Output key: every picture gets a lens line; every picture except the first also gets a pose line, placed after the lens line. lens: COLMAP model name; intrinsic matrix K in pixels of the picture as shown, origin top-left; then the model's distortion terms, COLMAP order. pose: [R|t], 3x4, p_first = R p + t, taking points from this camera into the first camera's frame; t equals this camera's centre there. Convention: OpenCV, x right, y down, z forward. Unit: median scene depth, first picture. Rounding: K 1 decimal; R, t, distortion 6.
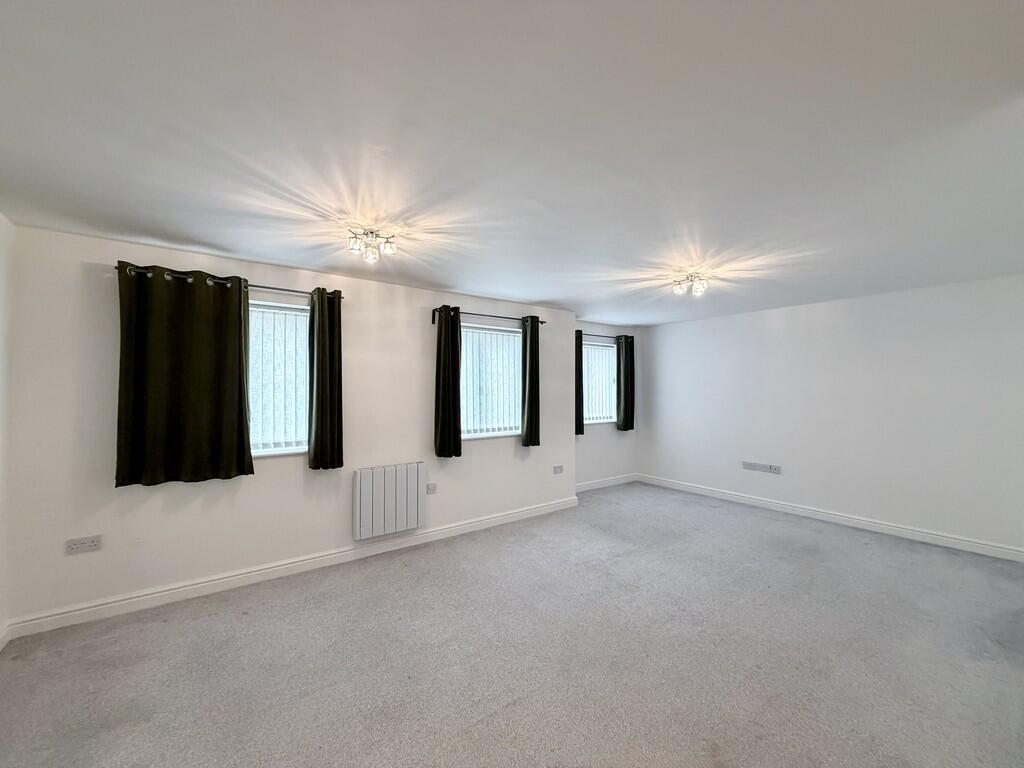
lens RADIAL K [[407.1, 0, 510.8], [0, 407.1, 381.8], [0, 0, 1]] dist [-0.000427, -0.000297]
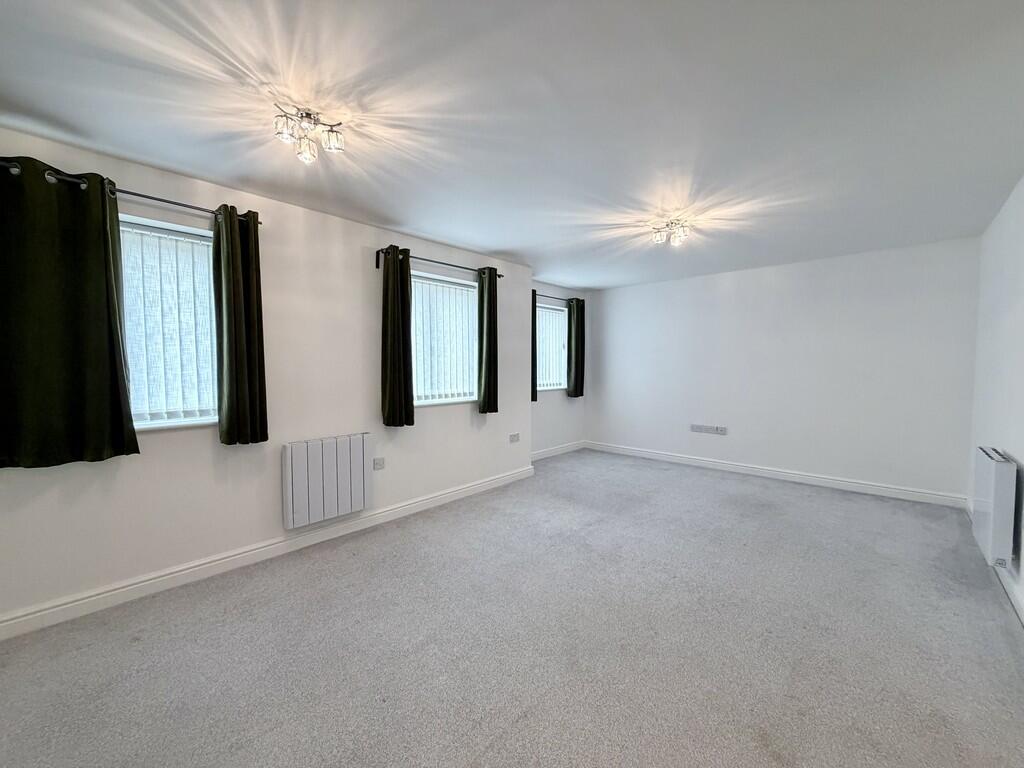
lens RADIAL K [[407.1, 0, 510.8], [0, 407.1, 381.8], [0, 0, 1]] dist [-0.000427, -0.000297]
pose [[0.983224, -0.009170, 0.182170, -0.085554], [-0.001909, 0.998163, 0.060549, 0.043166], [-0.182391, -0.059881, 0.981401, 0.134548]]
